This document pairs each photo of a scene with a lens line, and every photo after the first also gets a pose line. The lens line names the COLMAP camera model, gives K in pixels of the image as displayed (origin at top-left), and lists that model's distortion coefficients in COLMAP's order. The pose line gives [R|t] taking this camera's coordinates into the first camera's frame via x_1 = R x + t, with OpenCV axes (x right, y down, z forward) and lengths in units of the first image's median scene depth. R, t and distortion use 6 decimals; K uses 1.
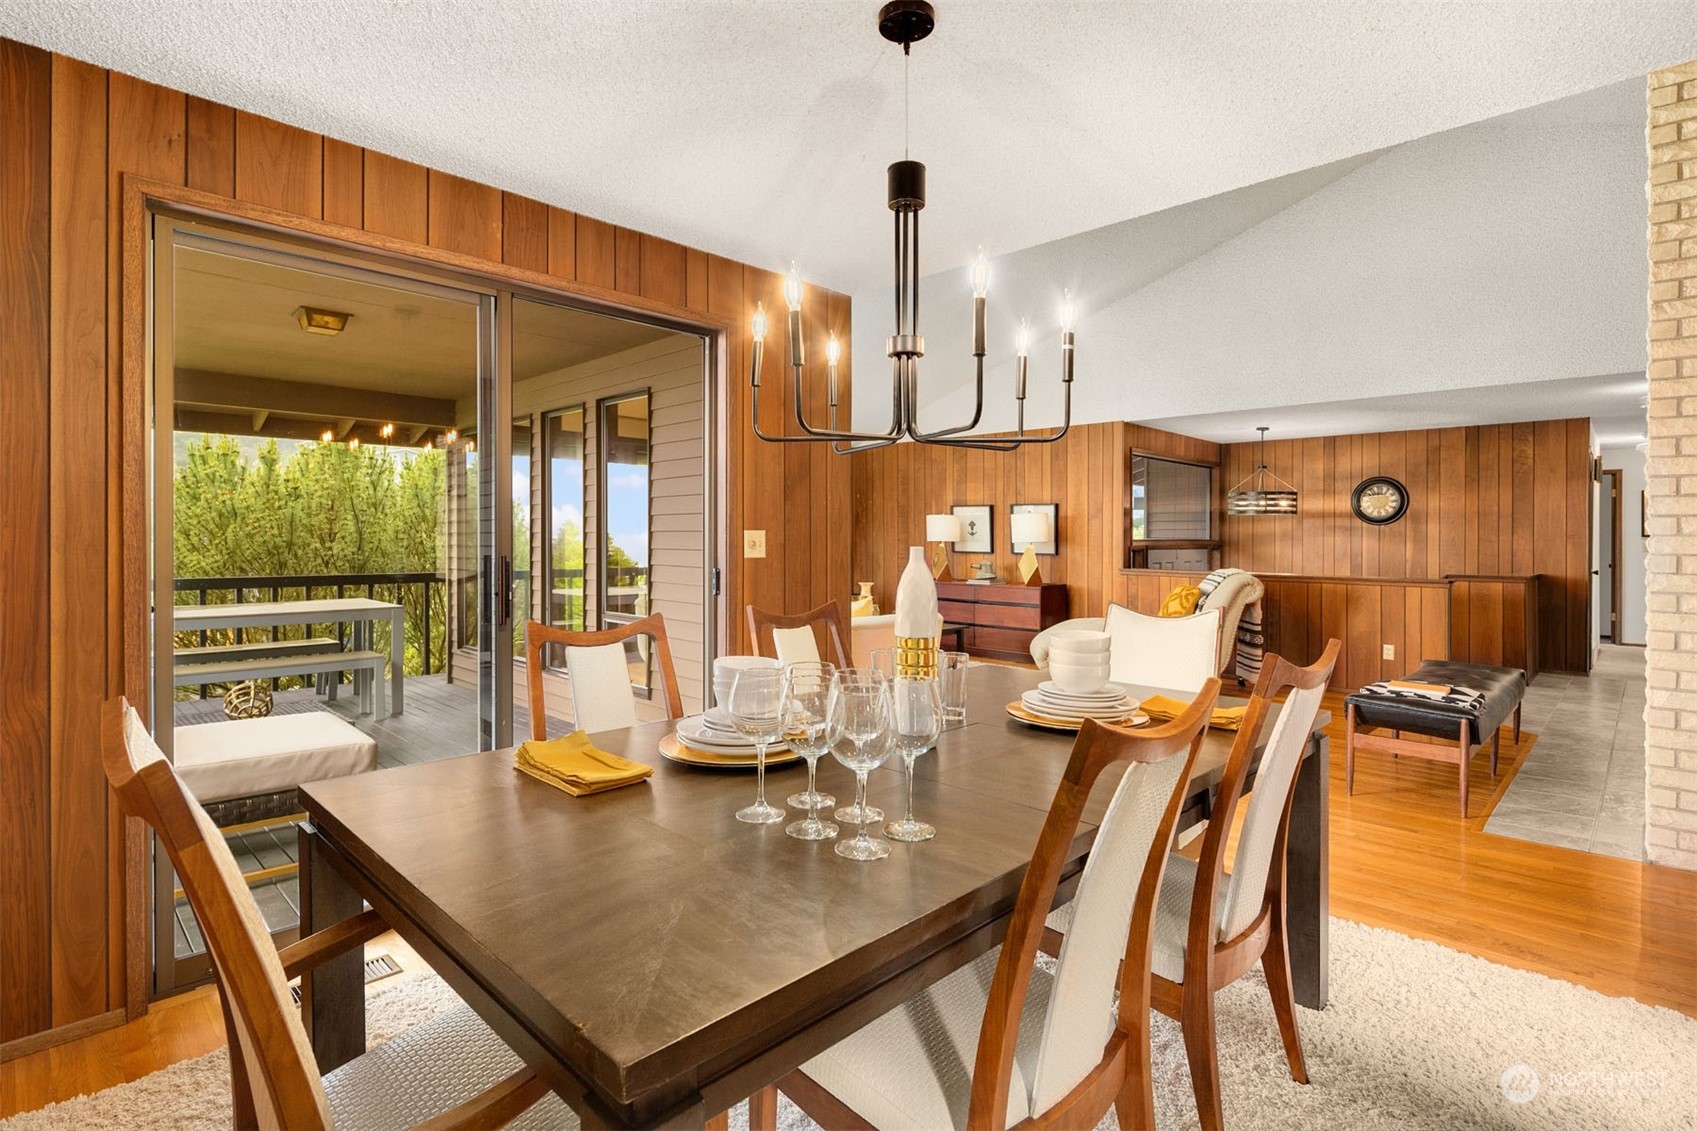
lens RADIAL K [[823.4, 0, 849.8], [0, 823.4, 544.1], [0, 0, 1]] dist [-0.001784, -0.000865]
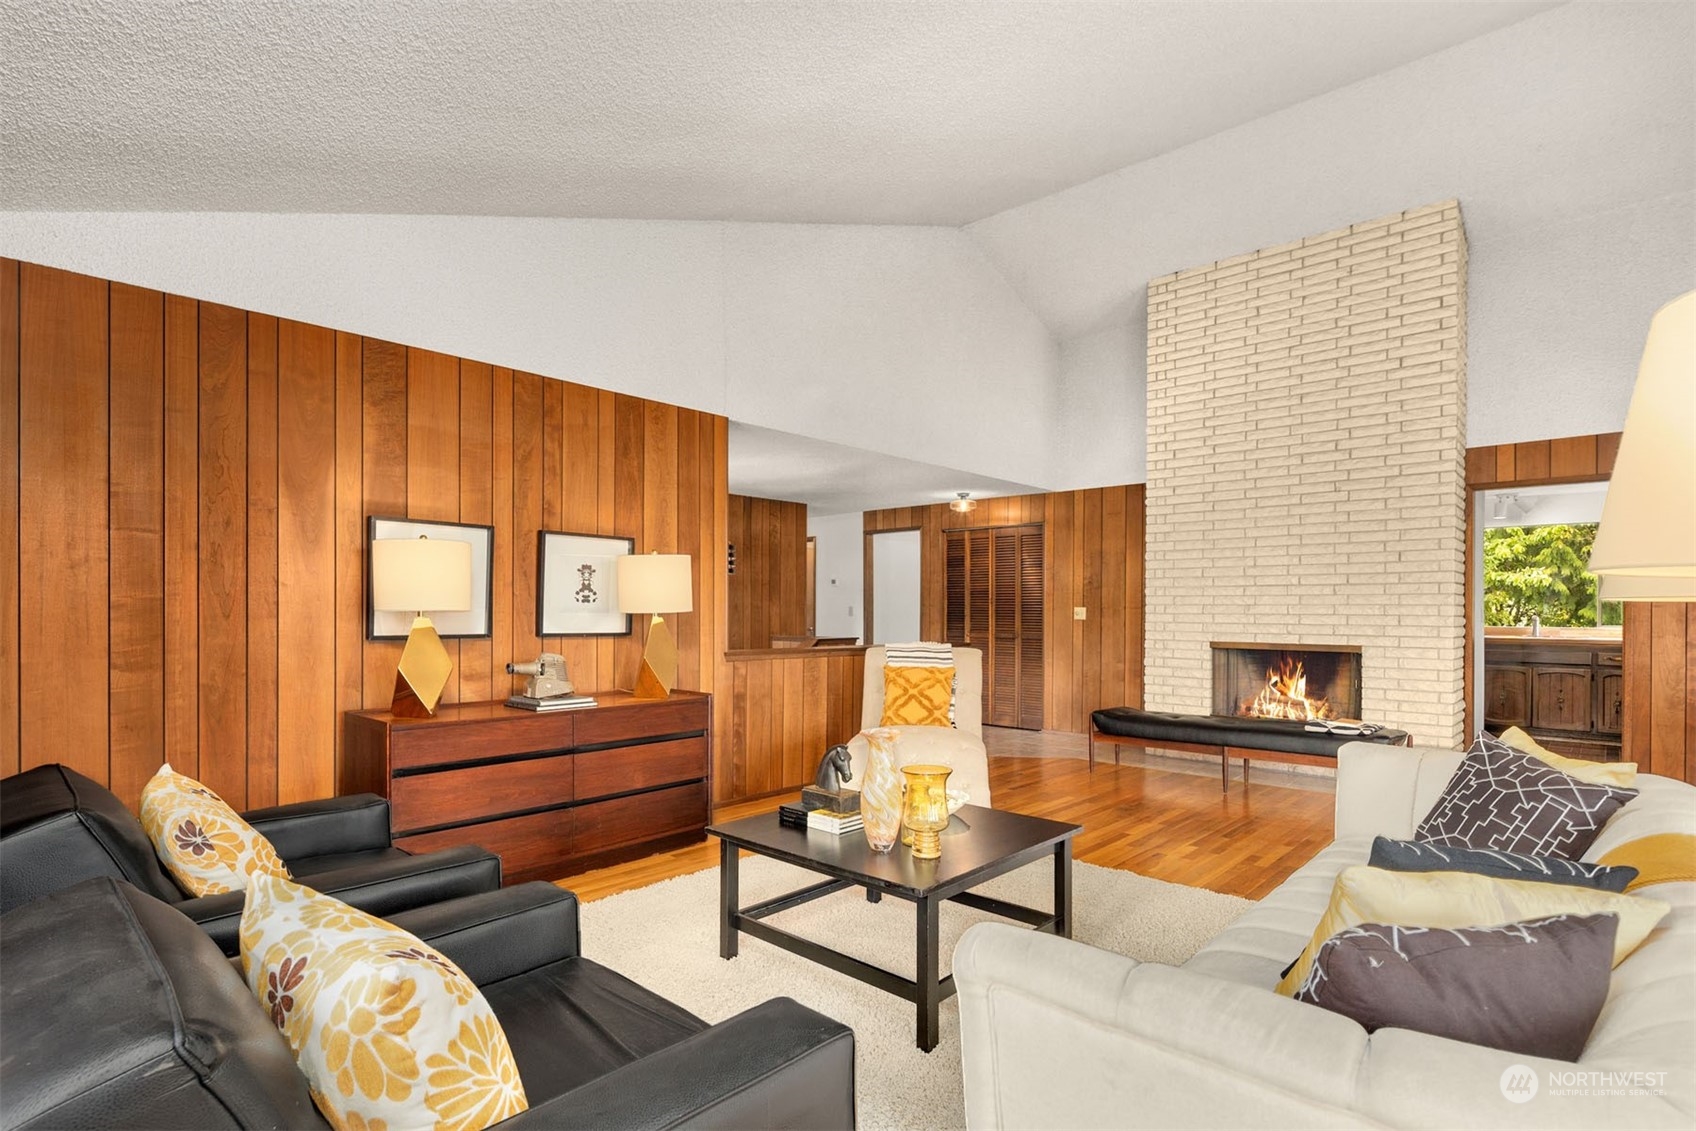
lens RADIAL K [[833.2, 0, 835.5], [0, 833.2, 606.7], [0, 0, 1]] dist [-0.000073, -0.000132]
pose [[-0.020161, -0.004591, 0.999786, -0.283028], [-0.001286, 0.999989, 0.004566, -0.007744], [-0.999796, -0.001193, -0.020167, 0.856493]]
